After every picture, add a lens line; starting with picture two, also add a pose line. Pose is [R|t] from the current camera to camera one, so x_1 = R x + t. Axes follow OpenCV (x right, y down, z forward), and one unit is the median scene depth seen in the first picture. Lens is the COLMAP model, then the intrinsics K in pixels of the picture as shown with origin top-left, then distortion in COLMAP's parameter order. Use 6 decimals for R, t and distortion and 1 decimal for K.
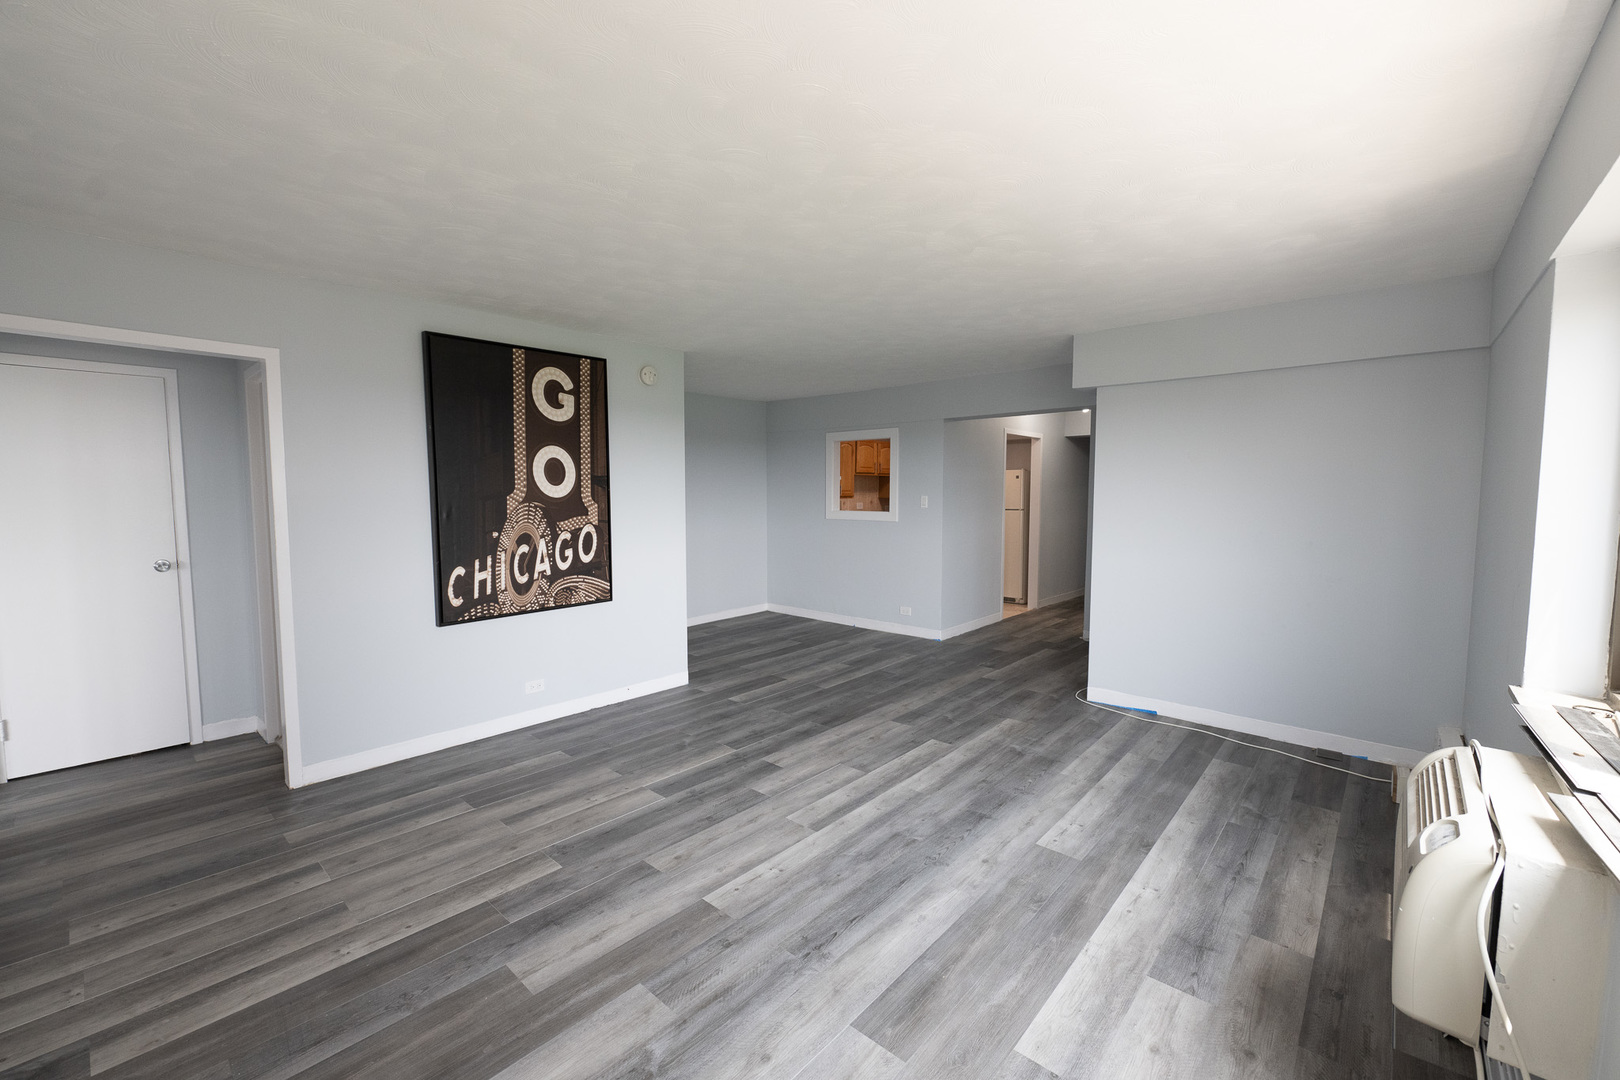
lens RADIAL K [[660.7, 0, 805.7], [0, 660.7, 540.6], [0, 0, 1]] dist [-0.002219, -0.000264]
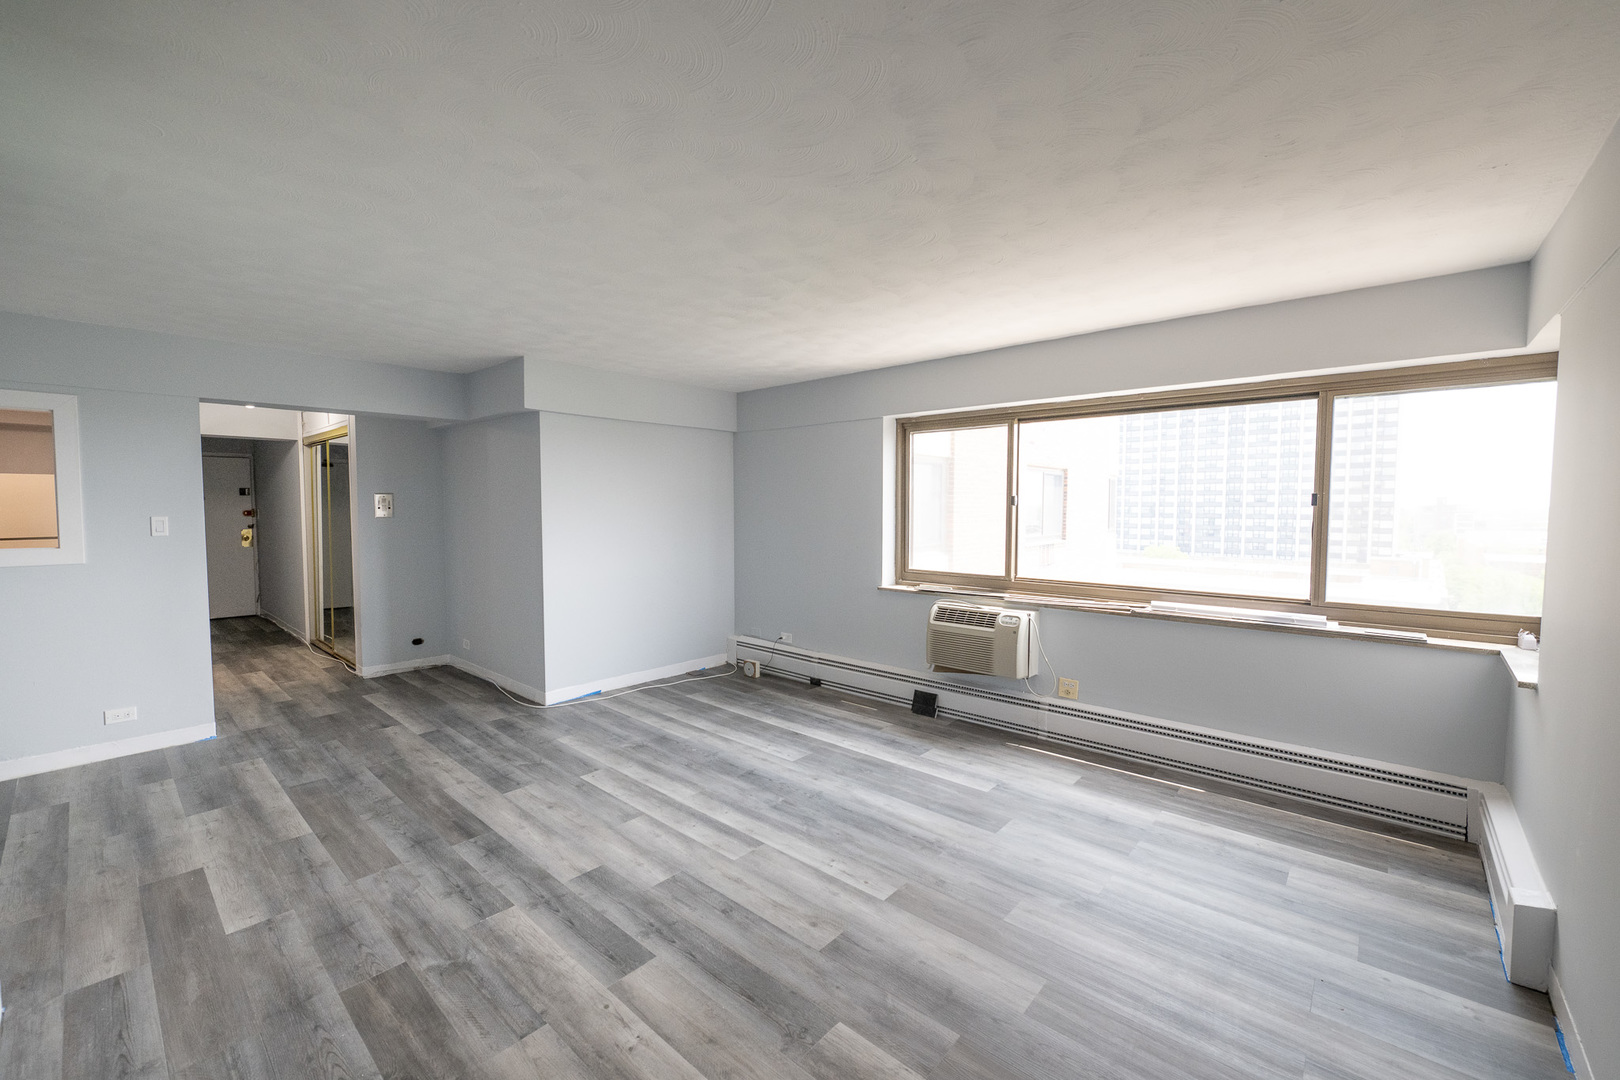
lens RADIAL K [[650.5, 0, 807.8], [0, 650.5, 541.1], [0, 0, 1]] dist [-0.000991, -0.000233]
pose [[-0.004462, -0.055625, 0.998442, -0.698848], [0.074980, 0.995622, 0.055803, -0.055055], [-0.997175, 0.075112, -0.000271, 0.653224]]
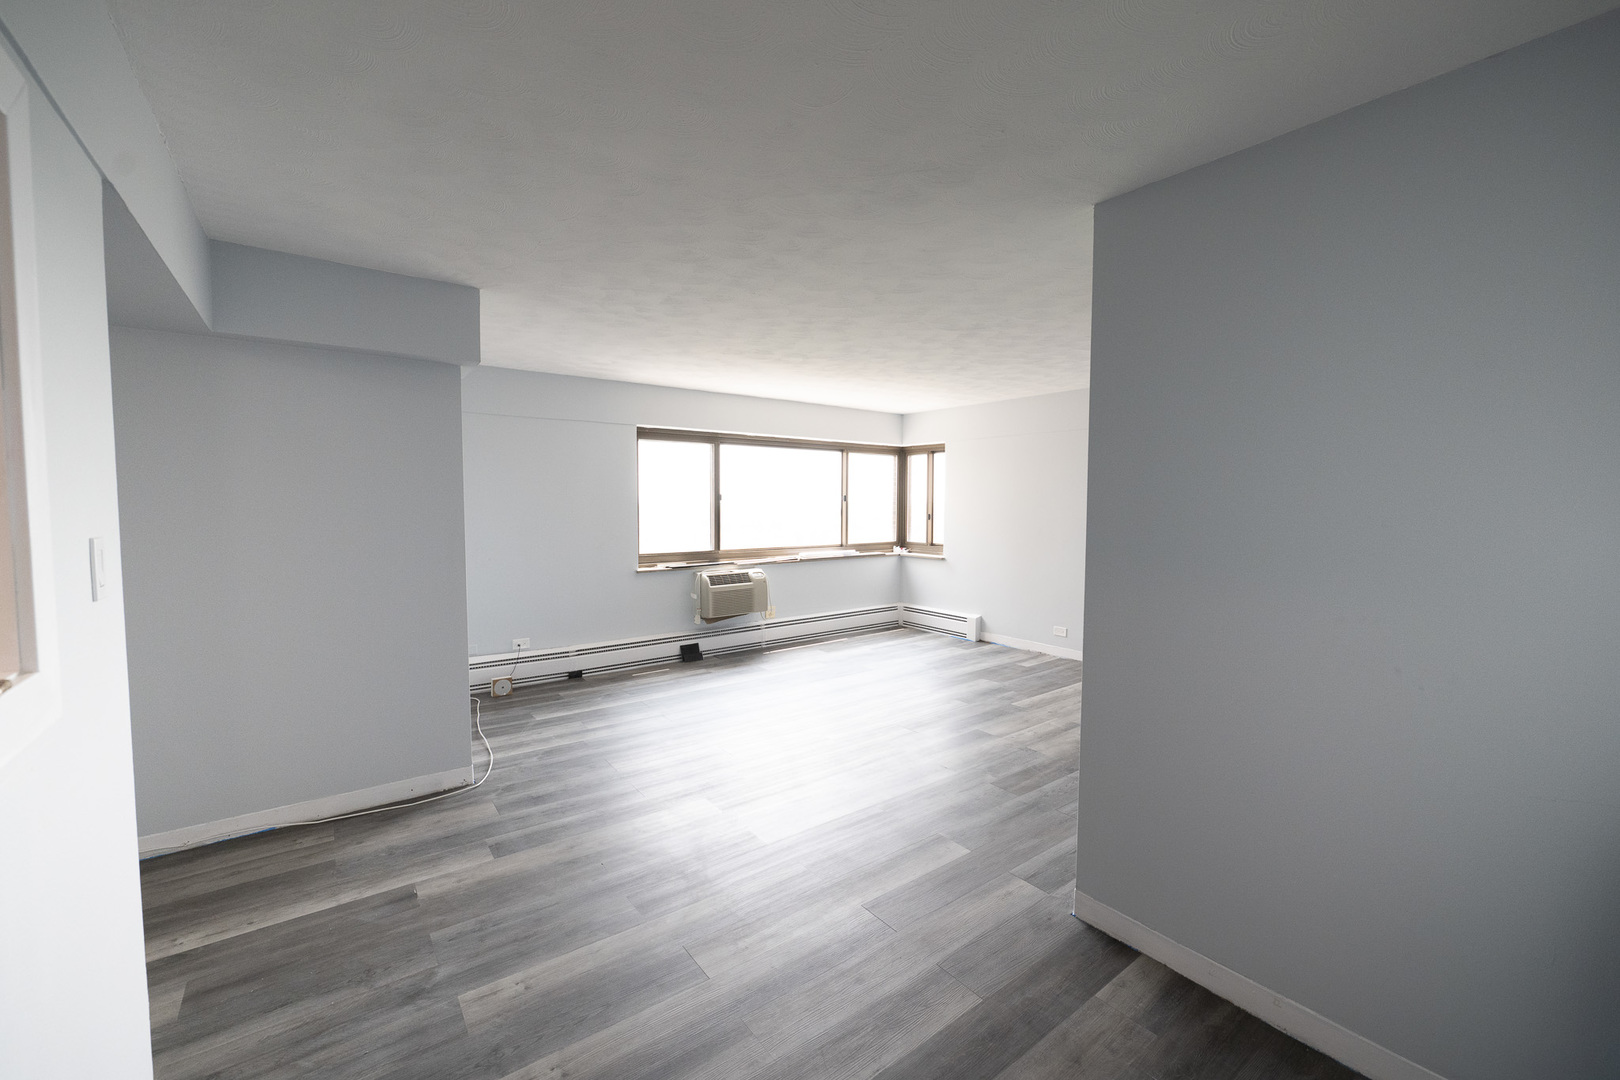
lens RADIAL K [[650.5, 0, 807.8], [0, 650.5, 541.1], [0, 0, 1]] dist [-0.000991, -0.000233]
pose [[-0.981506, -0.013463, 0.190955, -0.097666], [0.012732, 0.990724, 0.135289, -0.145165], [-0.191005, 0.135218, -0.972231, 1.866767]]
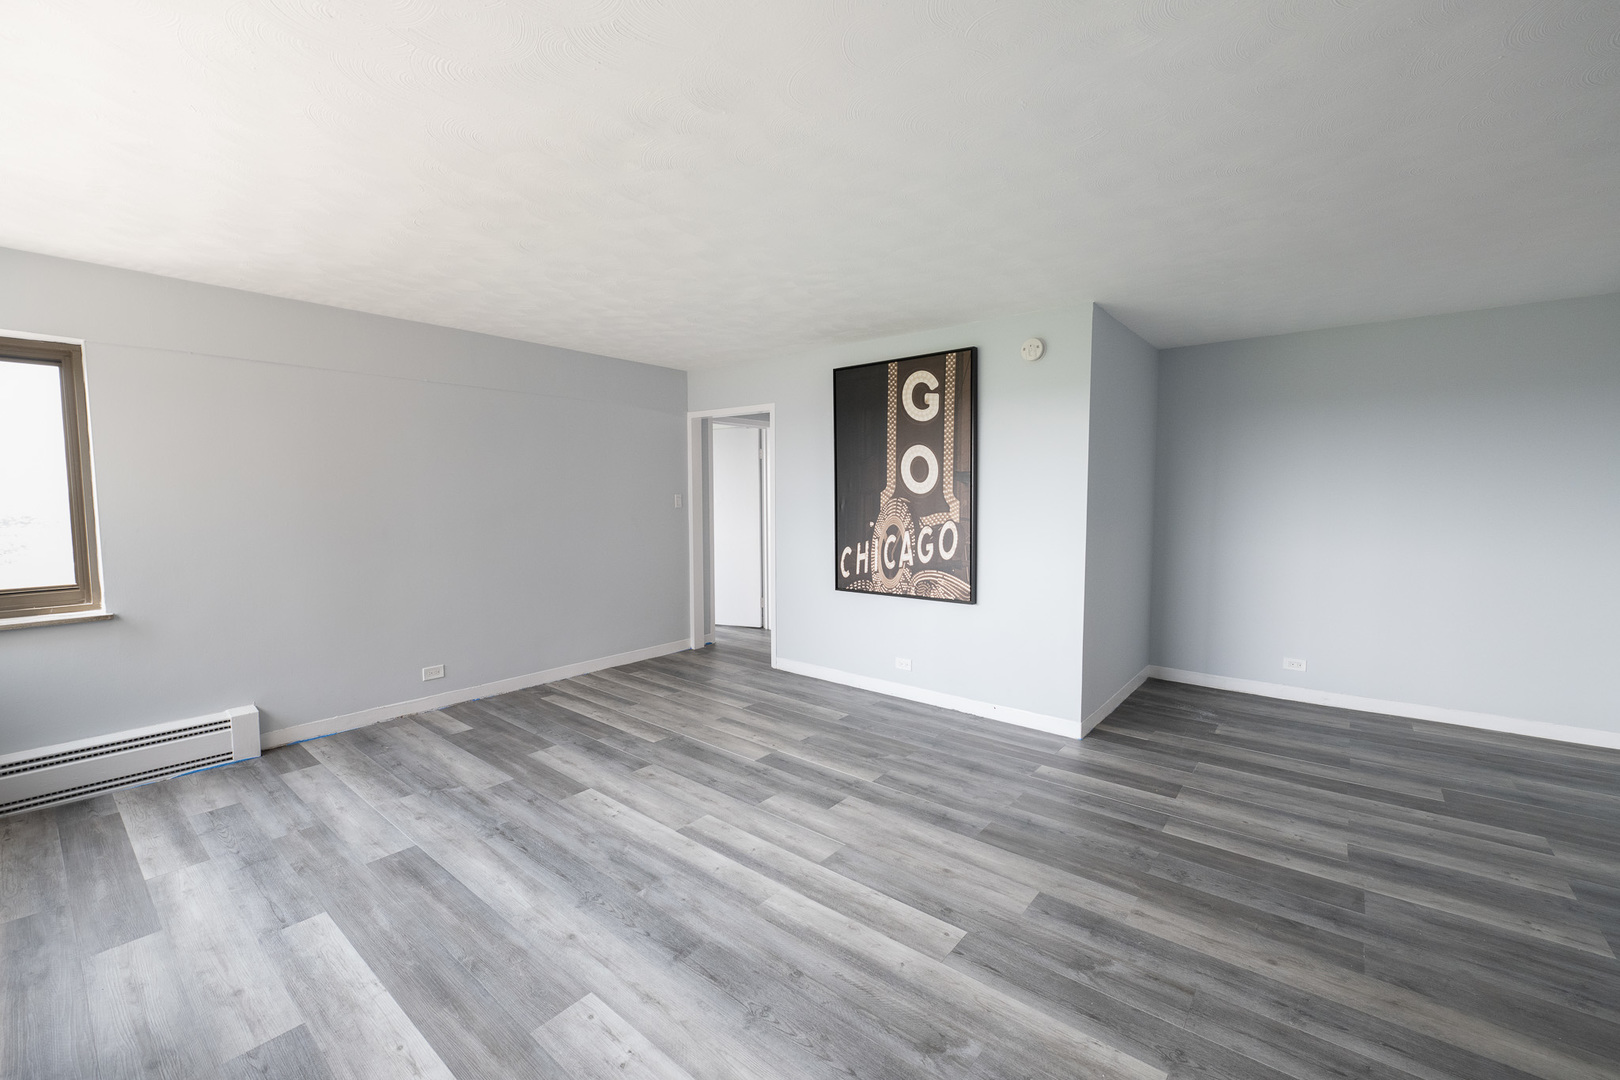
lens RADIAL K [[660.7, 0, 805.7], [0, 660.7, 540.6], [0, 0, 1]] dist [-0.002219, -0.000264]
pose [[0.043520, 0.075552, -0.996192, 0.709142], [-0.074615, 0.994597, 0.072171, -0.055937], [0.996262, 0.071190, 0.048923, 0.809919]]
